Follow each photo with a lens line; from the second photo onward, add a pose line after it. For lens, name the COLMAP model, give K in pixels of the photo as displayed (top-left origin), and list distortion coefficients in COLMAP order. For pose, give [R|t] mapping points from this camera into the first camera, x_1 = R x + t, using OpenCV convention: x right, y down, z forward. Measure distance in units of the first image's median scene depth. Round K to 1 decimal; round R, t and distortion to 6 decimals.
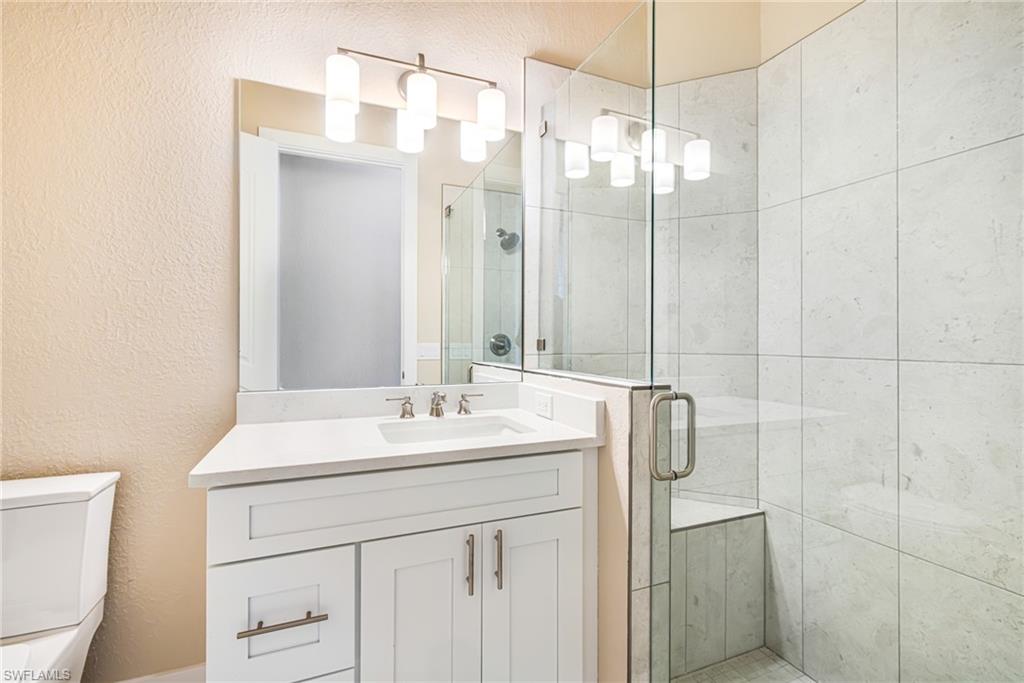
lens RADIAL K [[445.6, 0, 507.9], [0, 445.6, 335.0], [0, 0, 1]] dist [0.001316, -0.000092]
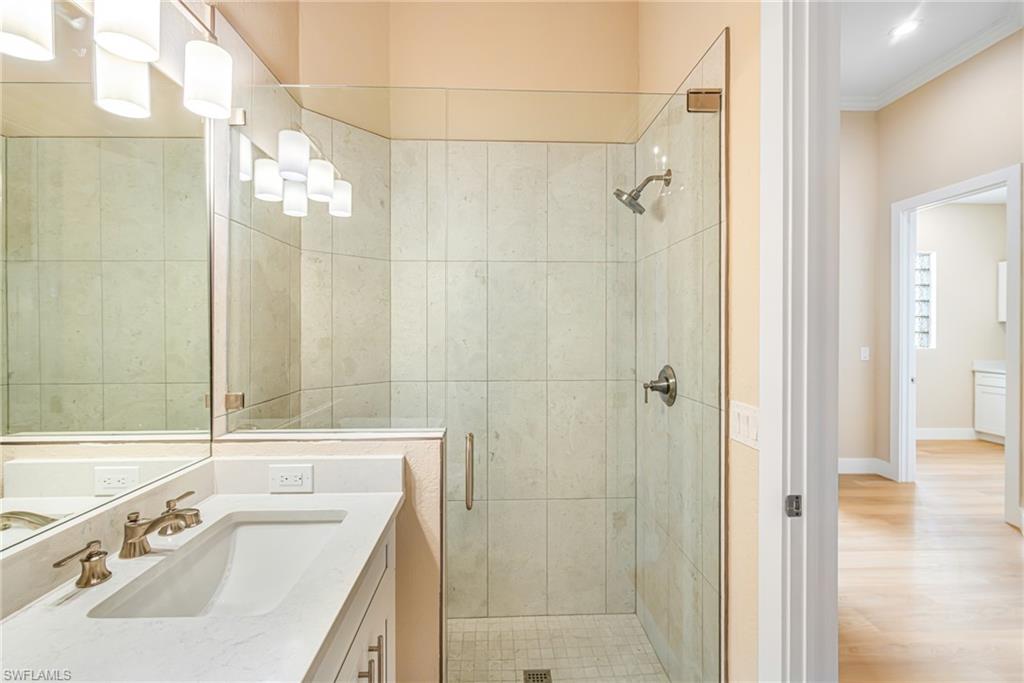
lens RADIAL K [[445.6, 0, 507.9], [0, 445.6, 335.0], [0, 0, 1]] dist [0.001316, -0.000092]
pose [[0.363871, -0.010473, 0.931391, -0.458762], [-0.006356, 0.999886, 0.013726, -0.103374], [-0.931428, -0.010915, 0.363762, 0.286275]]
